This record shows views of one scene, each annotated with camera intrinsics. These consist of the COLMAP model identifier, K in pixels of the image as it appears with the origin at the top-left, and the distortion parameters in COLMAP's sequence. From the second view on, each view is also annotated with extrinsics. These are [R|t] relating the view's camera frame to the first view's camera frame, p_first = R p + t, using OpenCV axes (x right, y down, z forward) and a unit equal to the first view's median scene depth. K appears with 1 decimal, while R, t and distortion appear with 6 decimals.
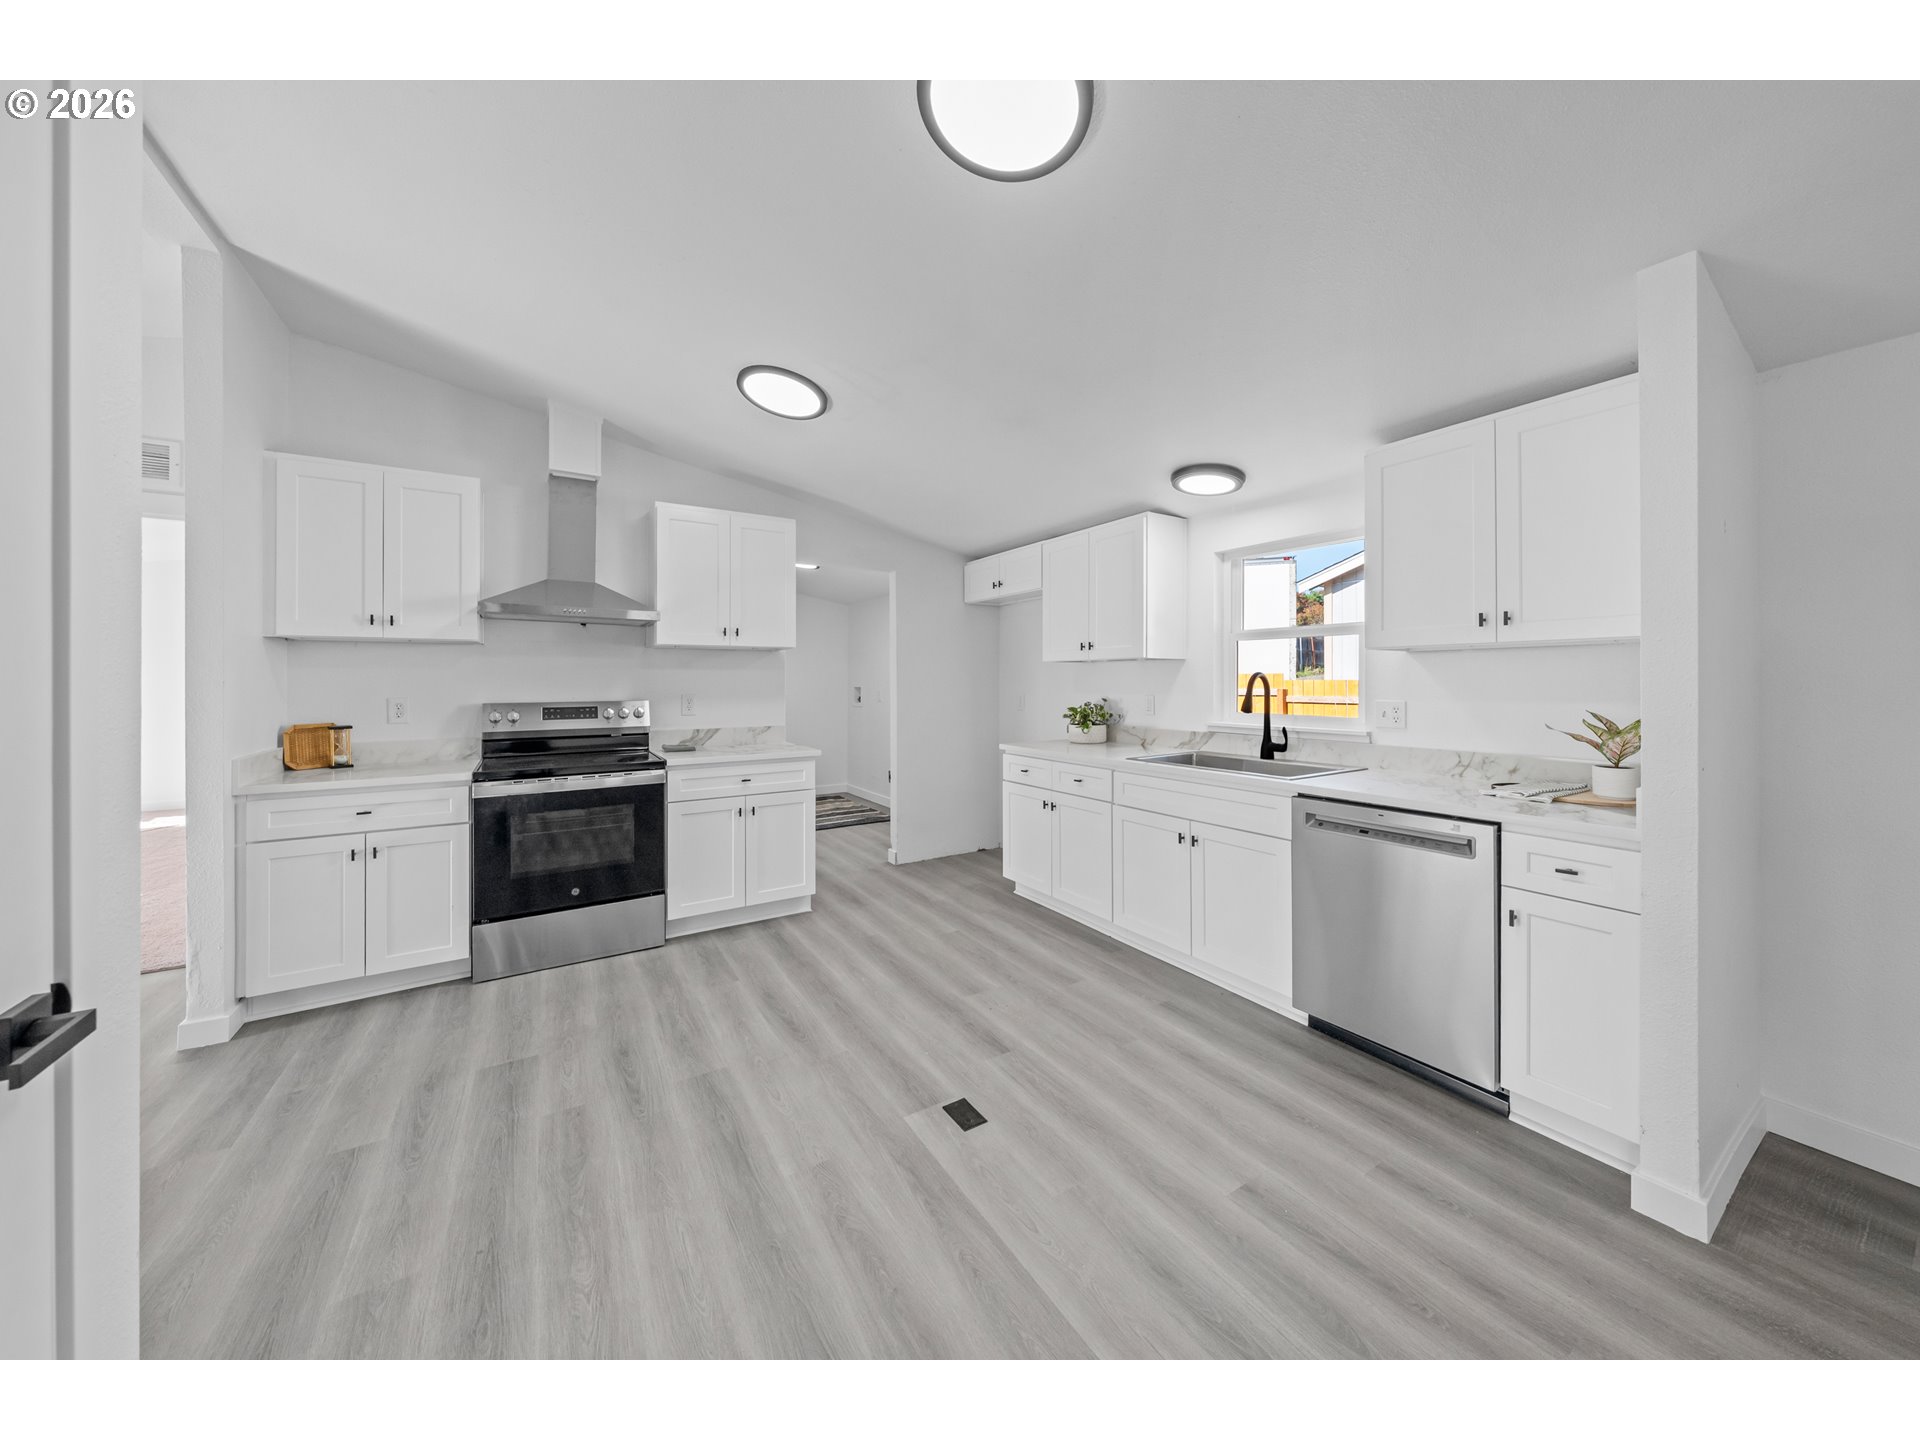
lens RADIAL K [[671.7, 0, 961.7], [0, 671.7, 684.1], [0, 0, 1]] dist [-0.000158, -0.000053]
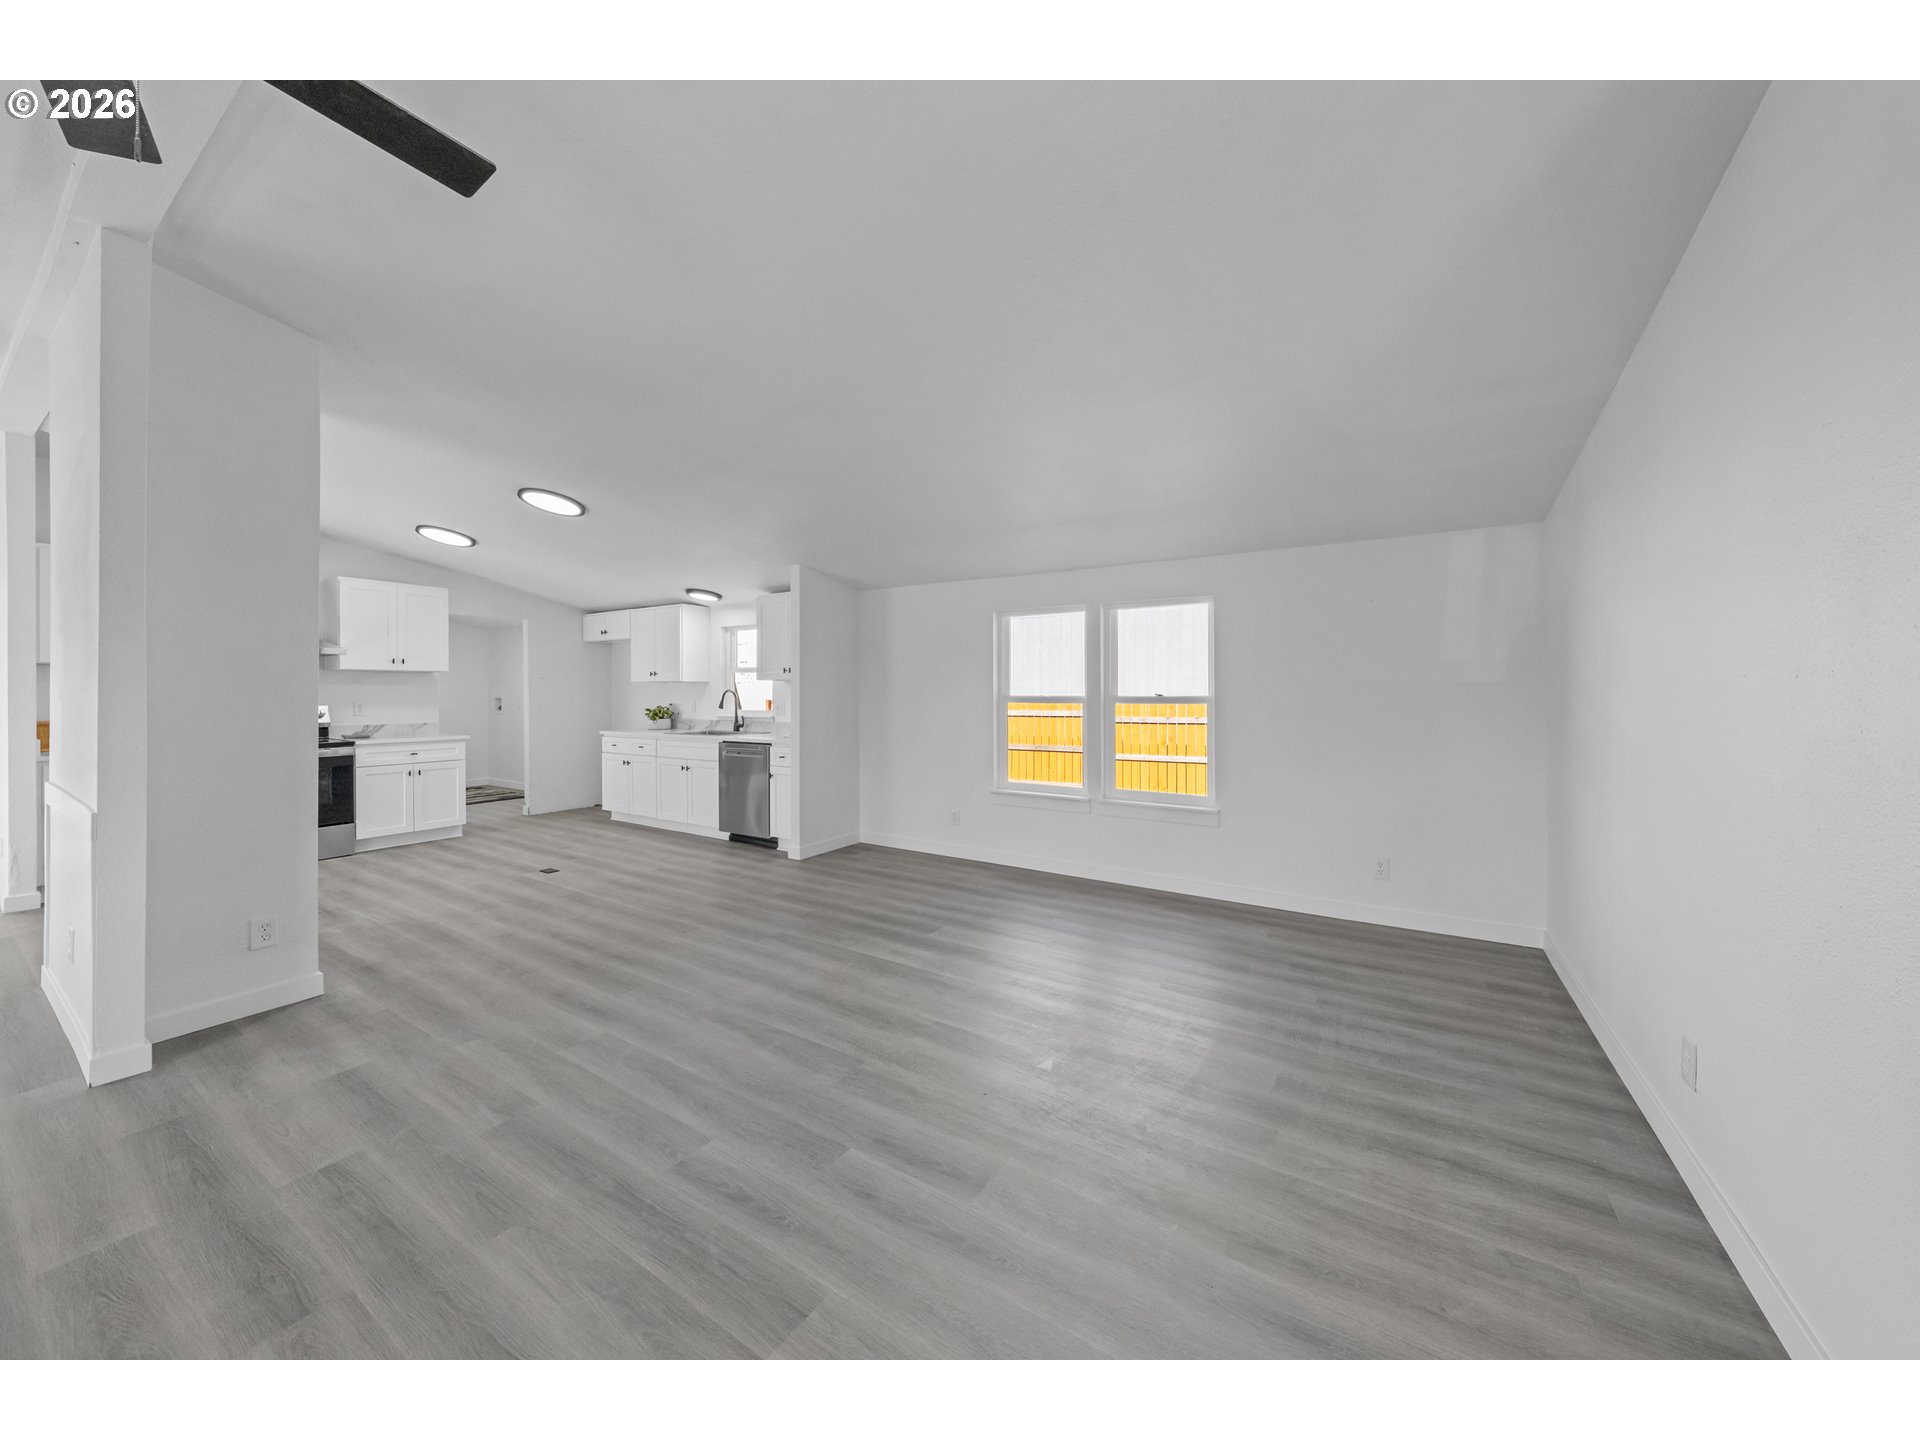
lens RADIAL K [[661.0, 0, 969.9], [0, 661.0, 699.5], [0, 0, 1]] dist [-0.001040, -0.000087]
pose [[0.894840, -0.002019, 0.446382, 0.174852], [0.000067, 0.999990, 0.004388, 0.004860], [-0.446387, -0.003897, 0.894832, -1.058758]]
